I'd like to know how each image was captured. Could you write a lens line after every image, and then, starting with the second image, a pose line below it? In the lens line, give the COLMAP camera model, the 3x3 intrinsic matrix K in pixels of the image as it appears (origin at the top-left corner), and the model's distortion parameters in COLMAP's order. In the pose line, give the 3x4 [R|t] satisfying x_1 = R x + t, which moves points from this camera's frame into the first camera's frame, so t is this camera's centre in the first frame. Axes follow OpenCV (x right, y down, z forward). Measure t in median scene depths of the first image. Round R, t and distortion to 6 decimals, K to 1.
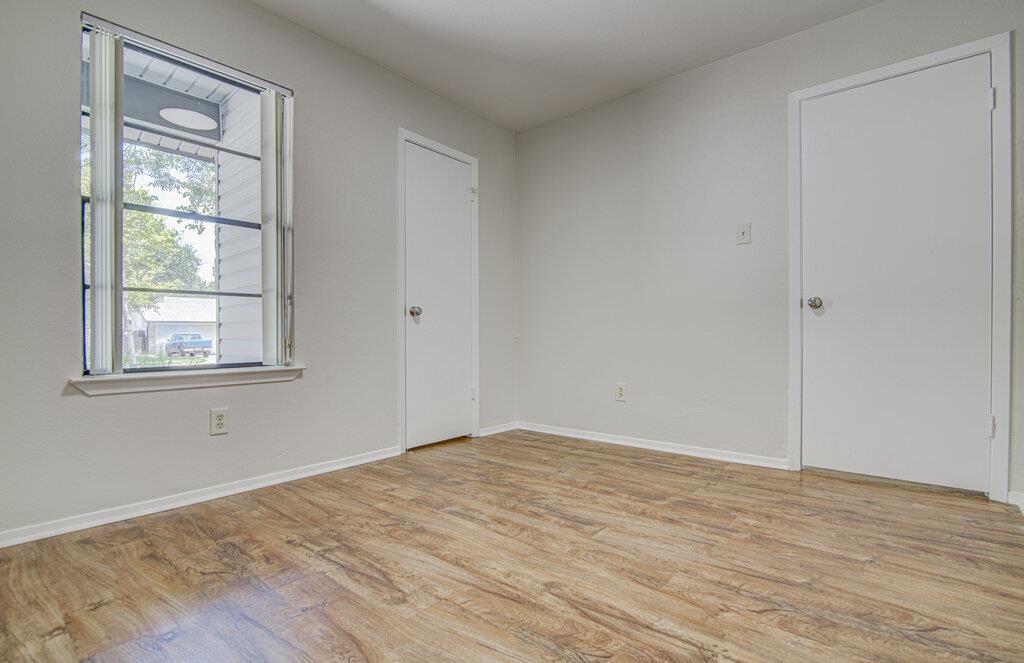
lens RADIAL K [[485.1, 0, 521.6], [0, 485.1, 330.9], [0, 0, 1]] dist [-0.016459, 0.000060]
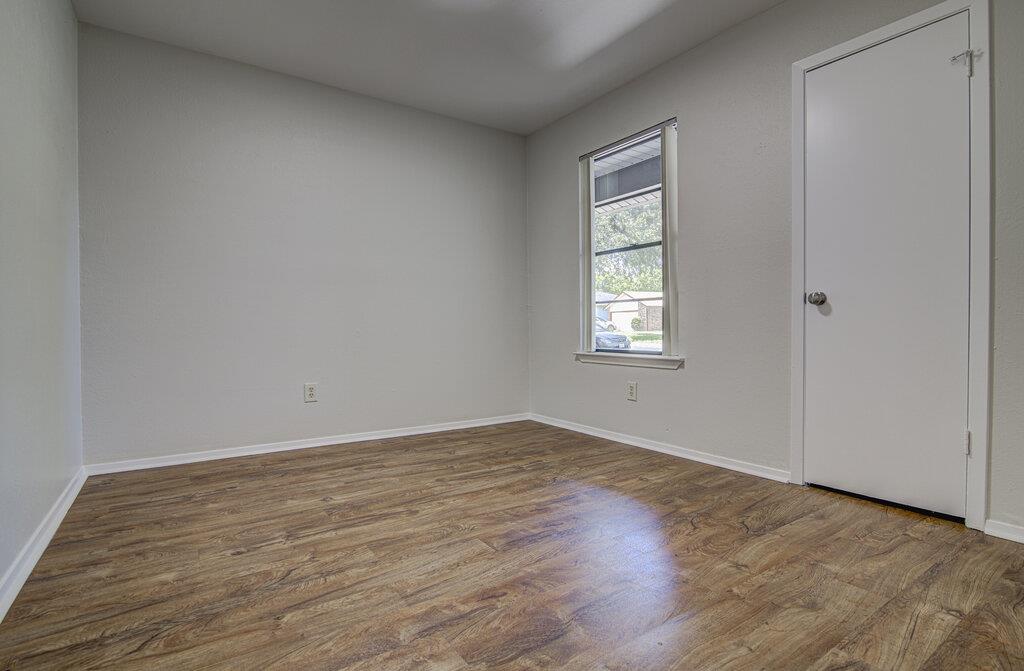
lens RADIAL K [[485.1, 0, 511.4], [0, 485.1, 335.2], [0, 0, 1]] dist [-0.016459, 0.000060]
pose [[-0.268425, 0.016622, -0.963157, 1.112473], [0.008347, 0.999854, 0.014929, -0.001562], [0.963265, -0.004032, -0.268524, 1.388826]]
